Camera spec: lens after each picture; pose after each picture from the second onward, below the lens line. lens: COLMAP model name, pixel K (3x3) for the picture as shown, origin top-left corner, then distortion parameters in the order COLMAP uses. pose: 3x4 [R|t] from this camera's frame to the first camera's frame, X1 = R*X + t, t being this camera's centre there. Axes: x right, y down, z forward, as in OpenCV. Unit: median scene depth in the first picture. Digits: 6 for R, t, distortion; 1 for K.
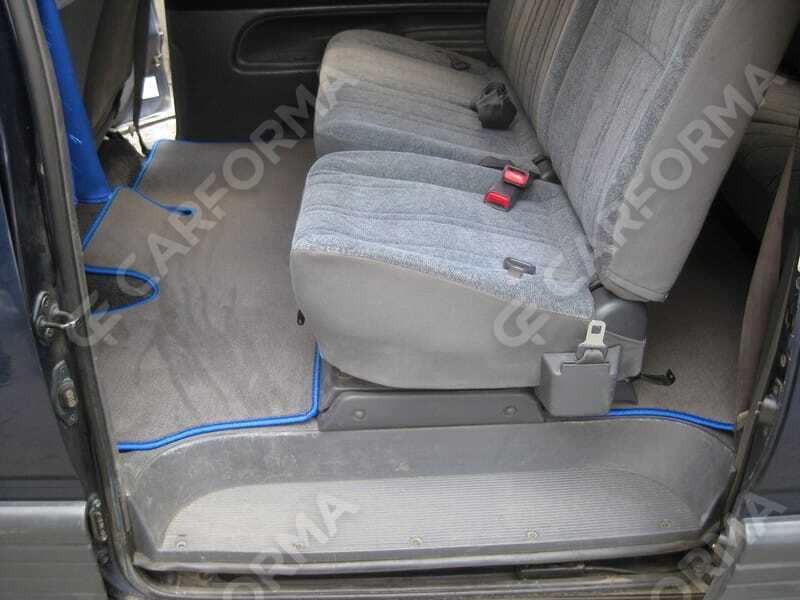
lens RADIAL K [[885.6, 0, 400.0], [0, 885.6, 300.0], [0, 0, 1]] dist [-0.155152, 0.046012]
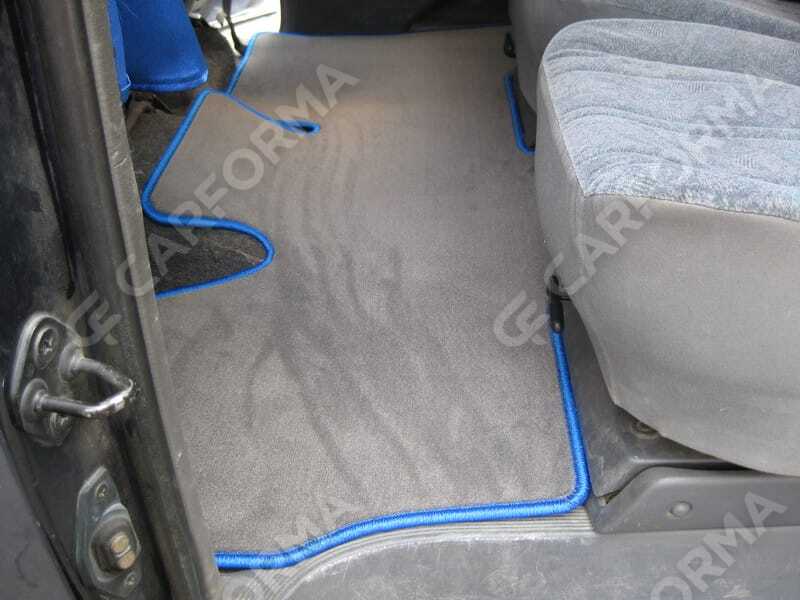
lens RADIAL K [[885.6, 0, 400.0], [0, 885.6, 300.0], [0, 0, 1]] dist [-0.155152, 0.046012]
pose [[0.996438, 0.011370, -0.083557, -0.164594], [-0.004599, 0.996721, 0.080786, -0.034434], [0.084201, -0.080114, 0.993223, 0.468286]]
